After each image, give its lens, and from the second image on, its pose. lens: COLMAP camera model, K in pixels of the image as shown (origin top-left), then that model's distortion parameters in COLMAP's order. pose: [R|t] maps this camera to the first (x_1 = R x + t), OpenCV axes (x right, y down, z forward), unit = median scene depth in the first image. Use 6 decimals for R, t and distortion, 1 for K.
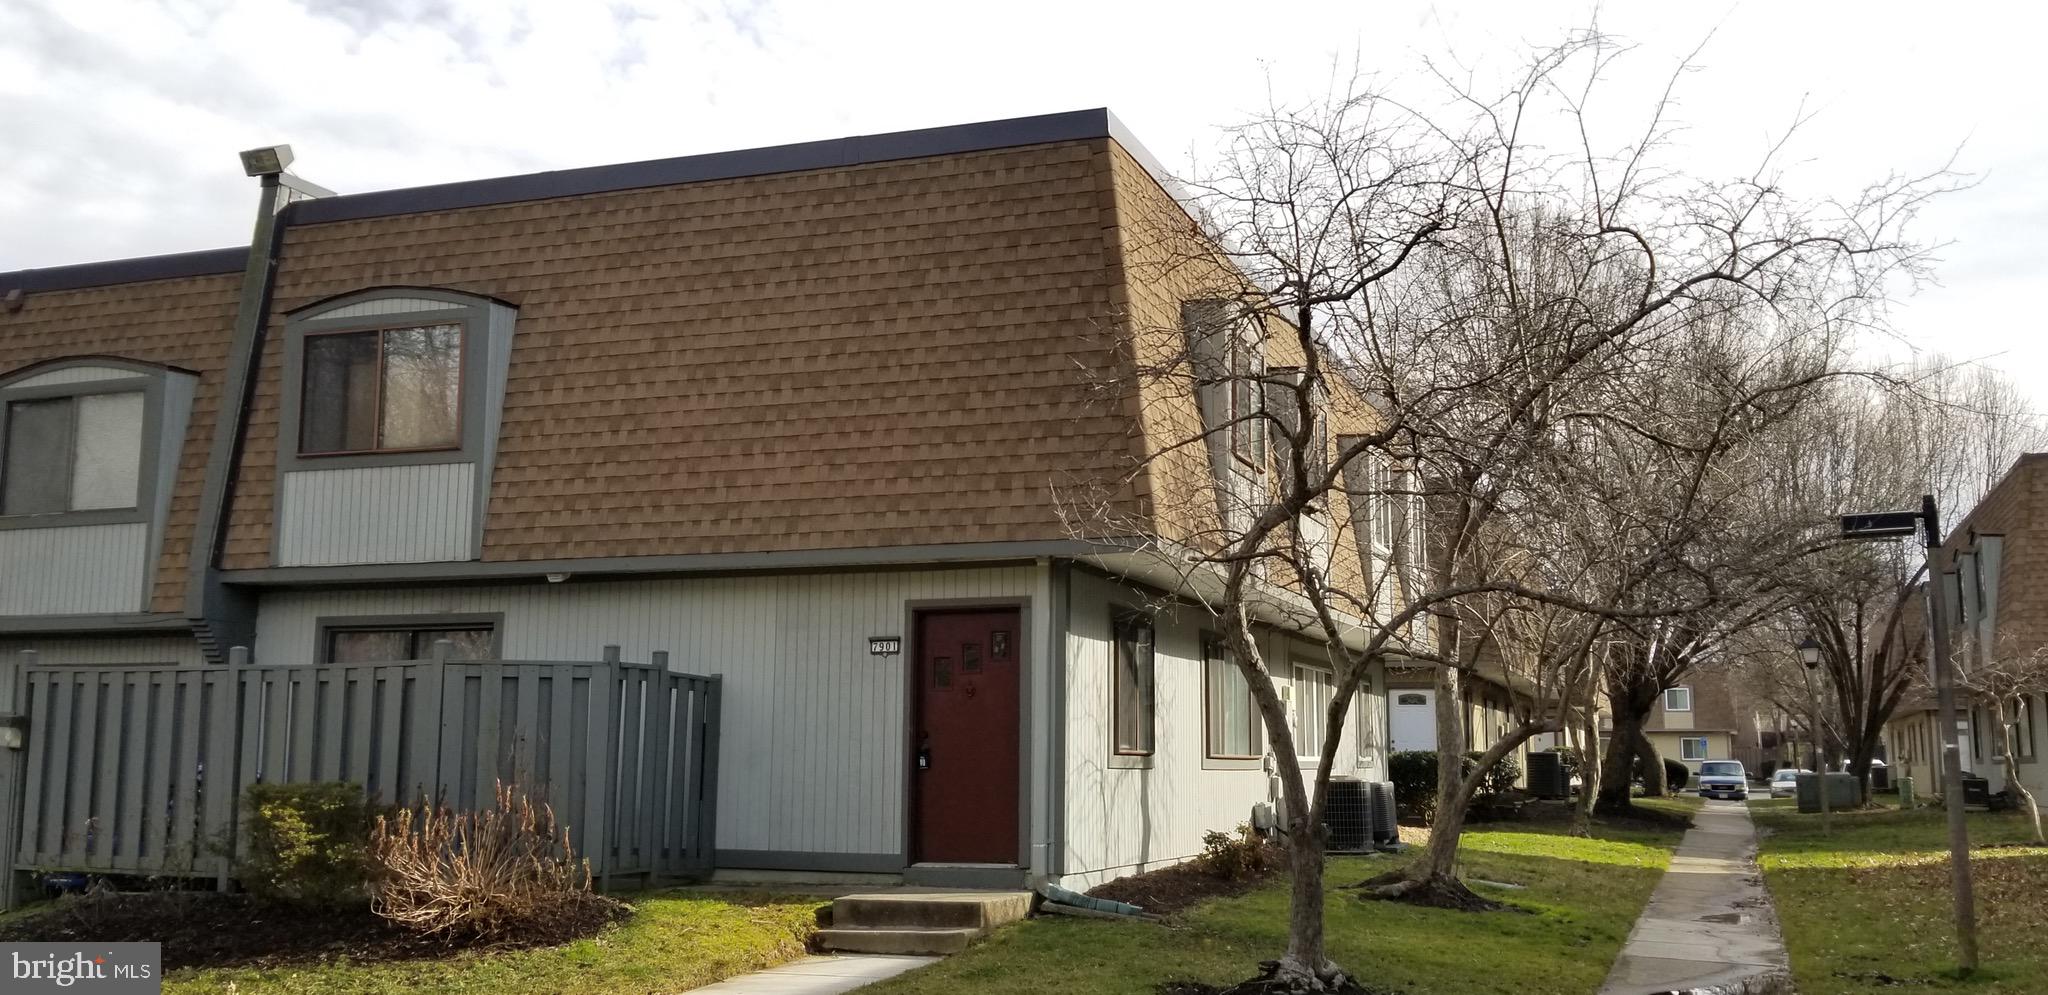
lens RADIAL K [[1853.0, 0, 1024.0], [0, 1853.0, 497.5], [0, 0, 1]] dist [0.031530, -0.007805]
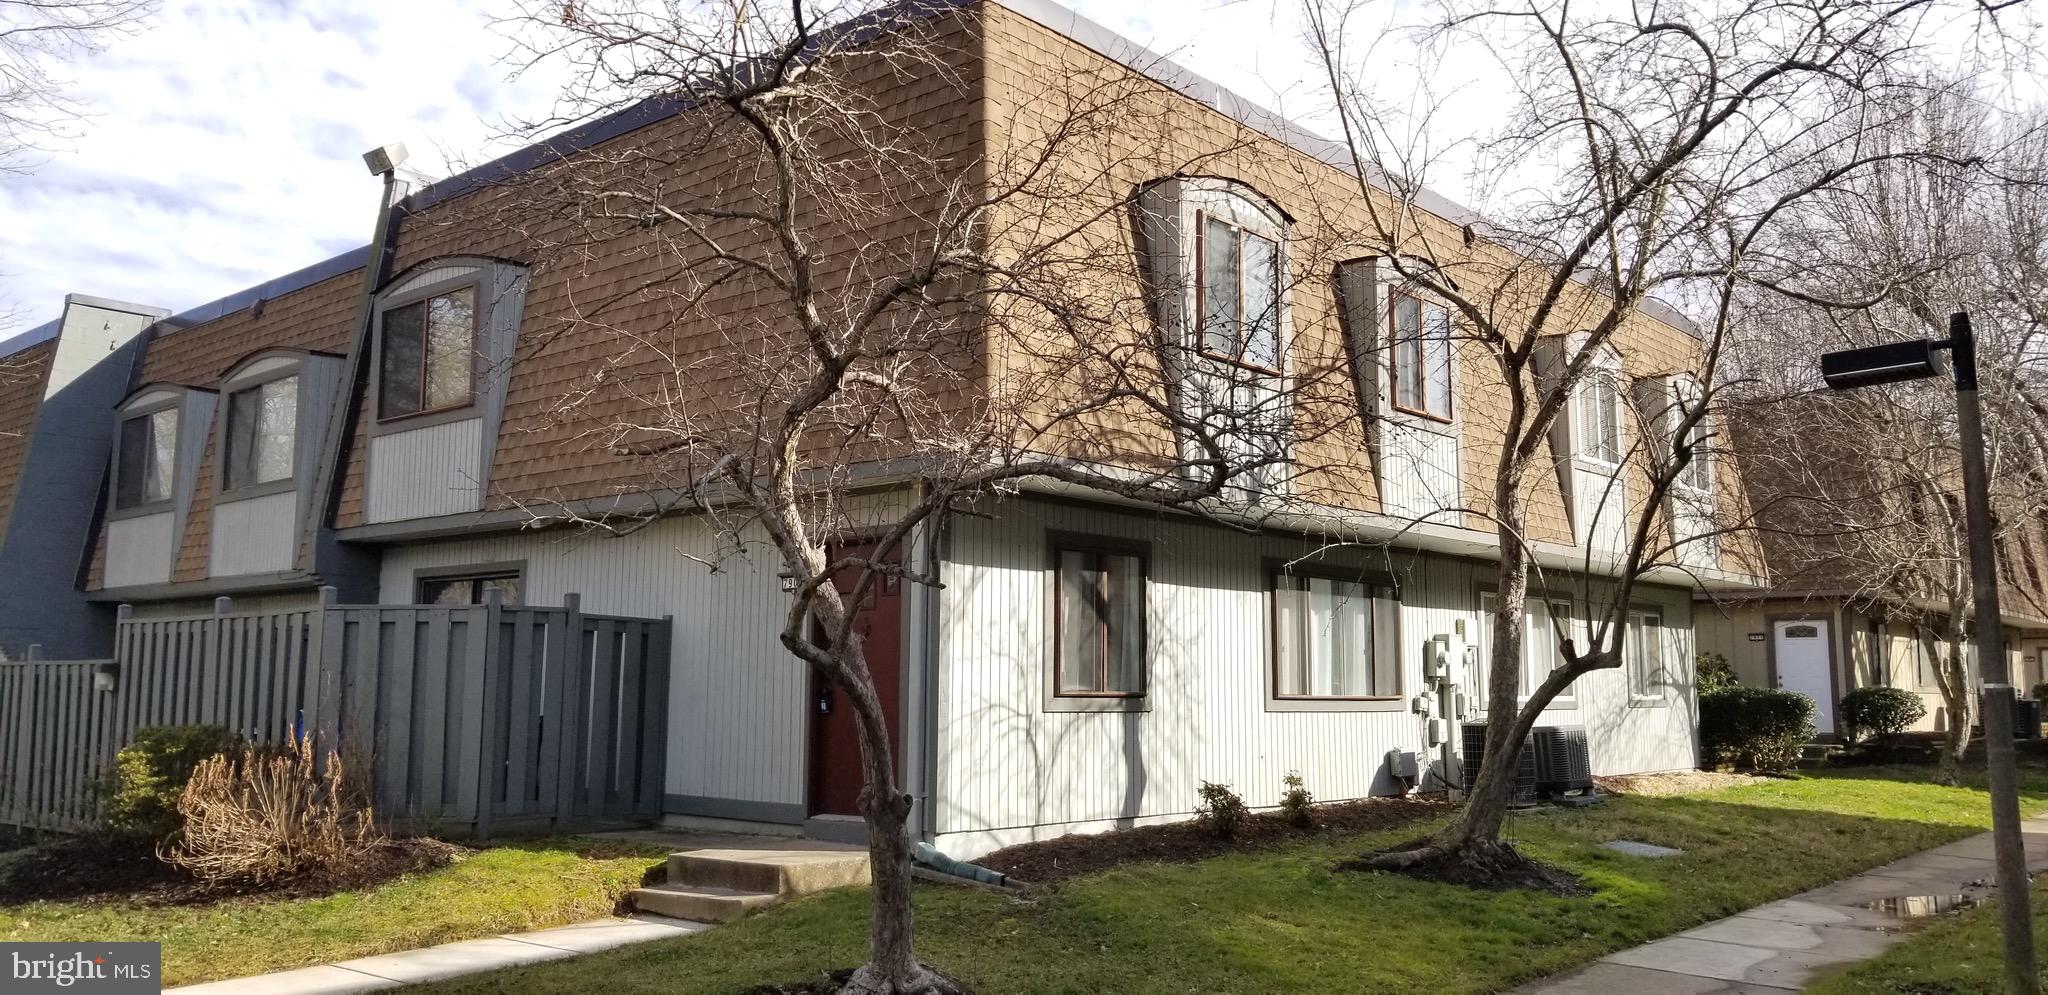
lens RADIAL K [[1562.8, 0, 1024.0], [0, 1562.8, 497.5], [0, 0, 1]] dist [0.012587, 0.002887]
pose [[0.933830, -0.044356, -0.354955, 0.298578], [0.050585, 0.998685, 0.008283, 0.034558], [0.354121, -0.025690, 0.934847, 0.286444]]
